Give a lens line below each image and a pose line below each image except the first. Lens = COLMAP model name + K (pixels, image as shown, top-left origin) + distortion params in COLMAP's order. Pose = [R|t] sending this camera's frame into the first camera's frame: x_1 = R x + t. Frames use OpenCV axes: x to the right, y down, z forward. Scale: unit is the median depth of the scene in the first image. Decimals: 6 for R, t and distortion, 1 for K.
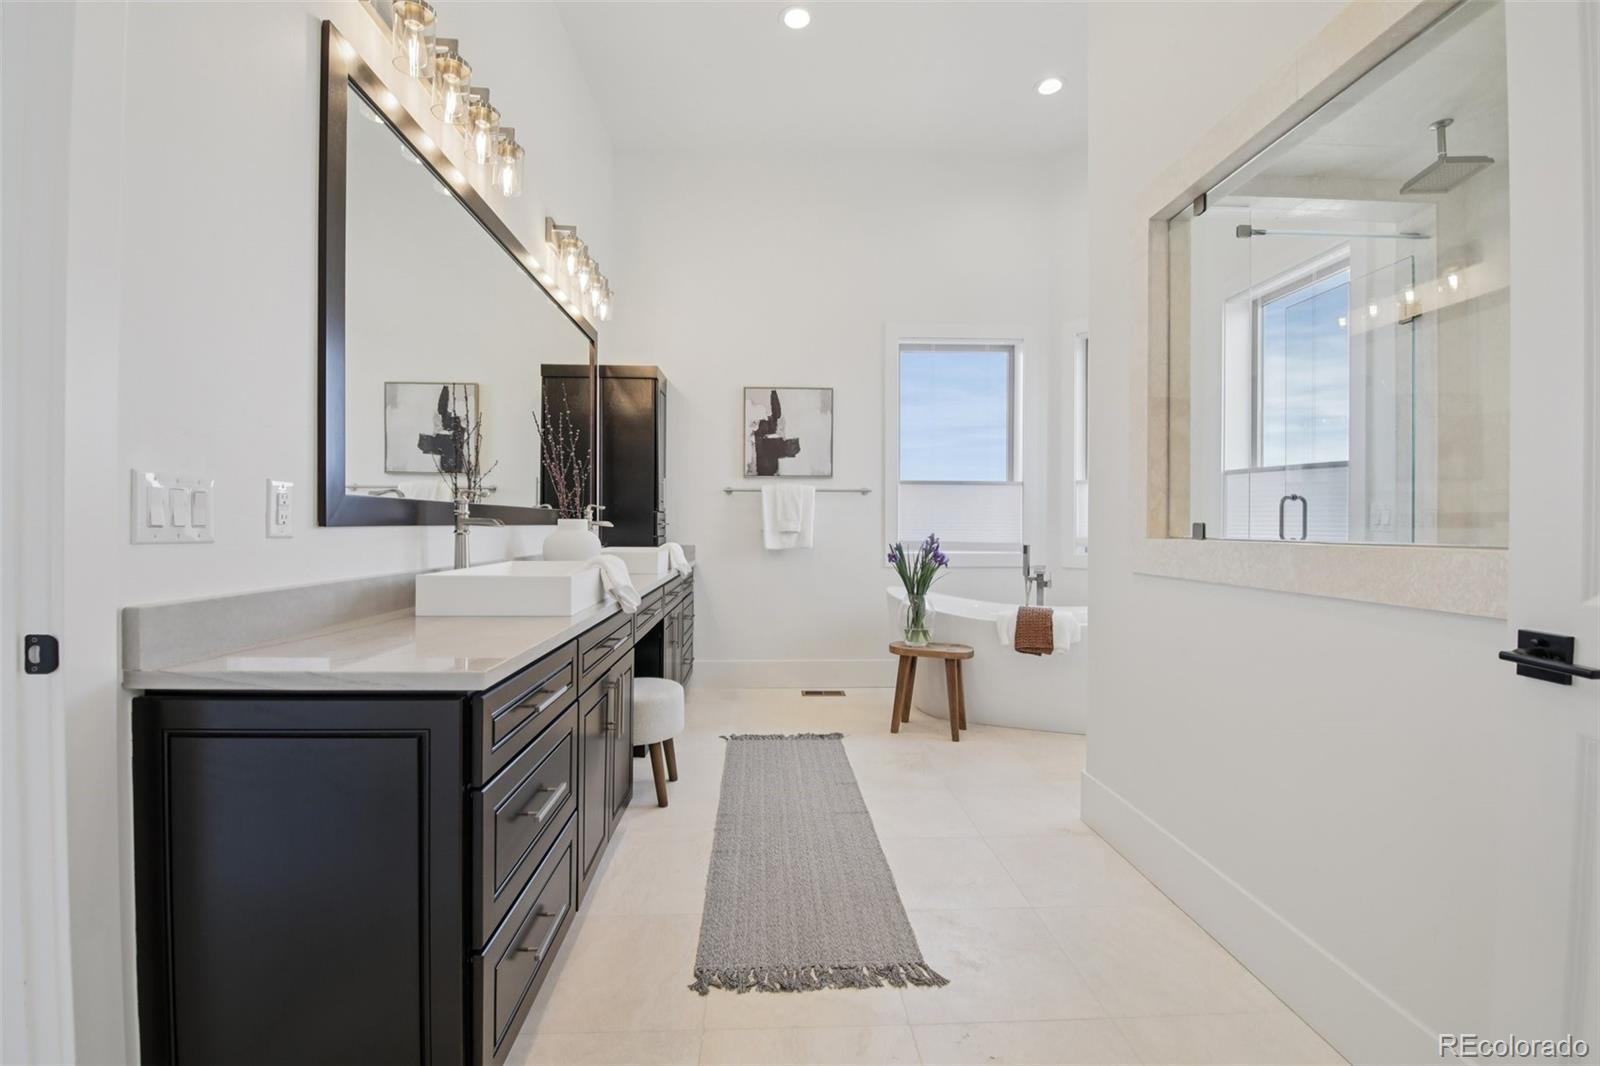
lens RADIAL K [[699.7, 0, 797.4], [0, 699.7, 527.6], [0, 0, 1]] dist [-0.010135, -0.005203]
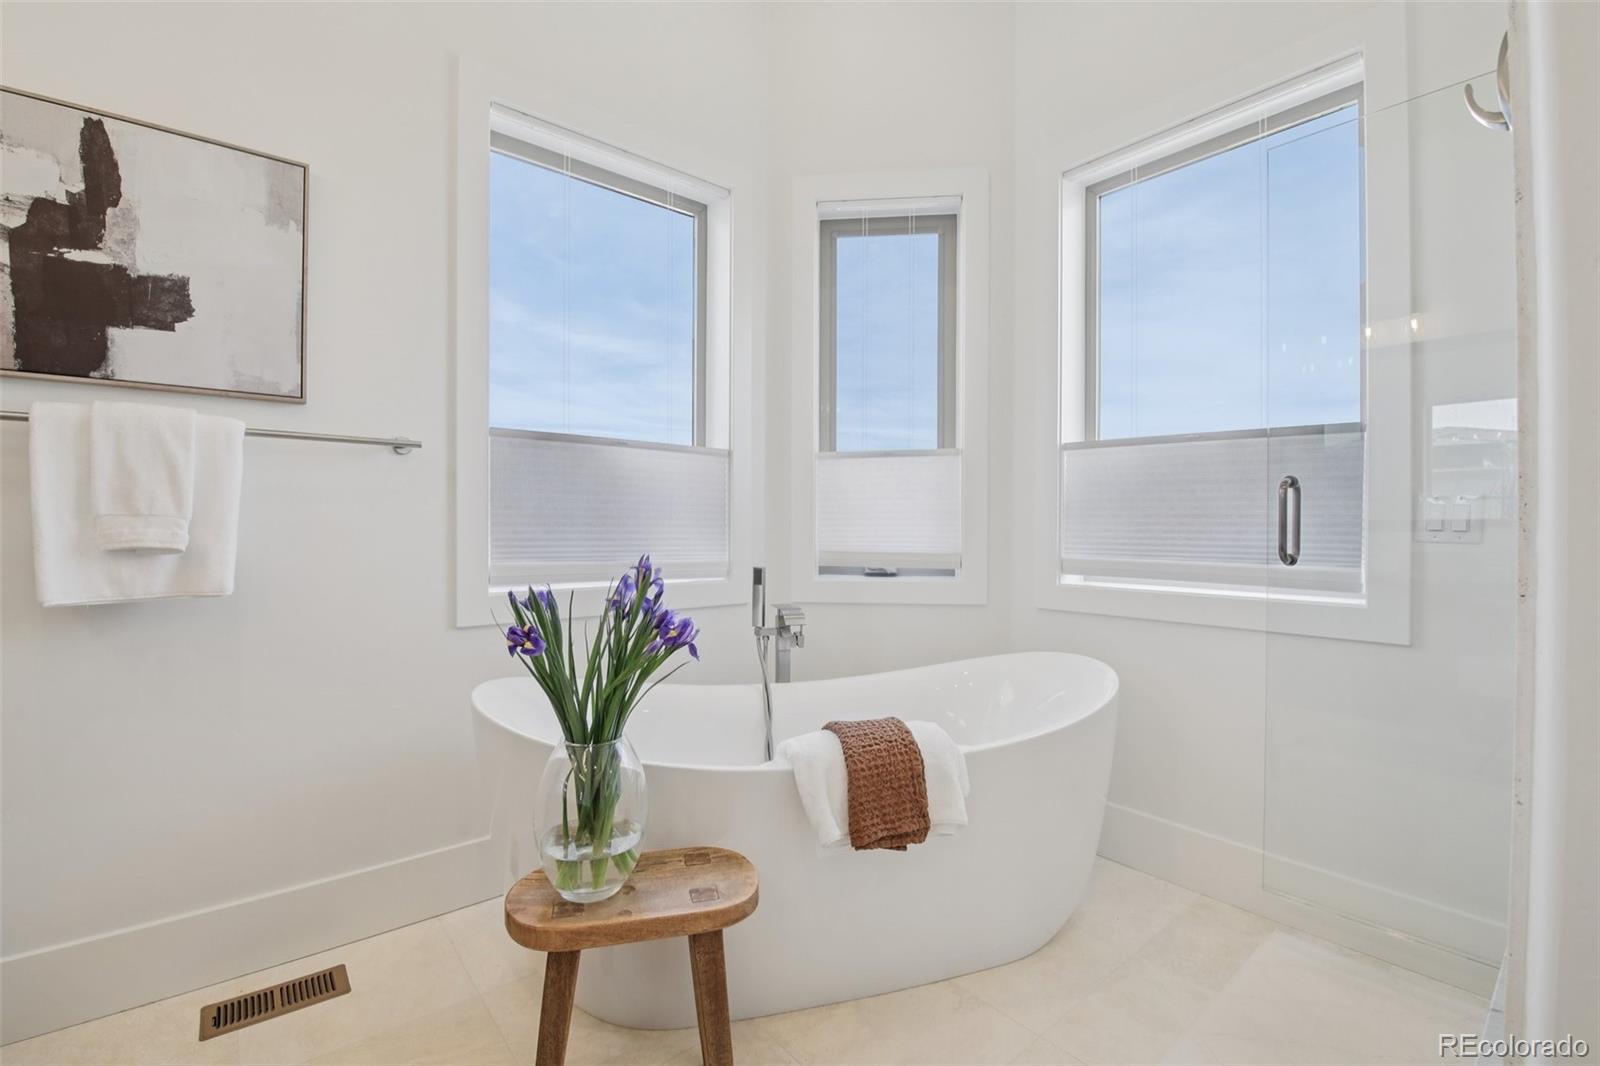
lens RADIAL K [[699.7, 0, 797.4], [0, 699.7, 527.6], [0, 0, 1]] dist [-0.010135, -0.005203]
pose [[0.800460, -0.000183, 0.599386, 0.039541], [-0.001939, 0.999994, 0.002895, -0.005886], [-0.599383, -0.003480, 0.800455, 0.557107]]
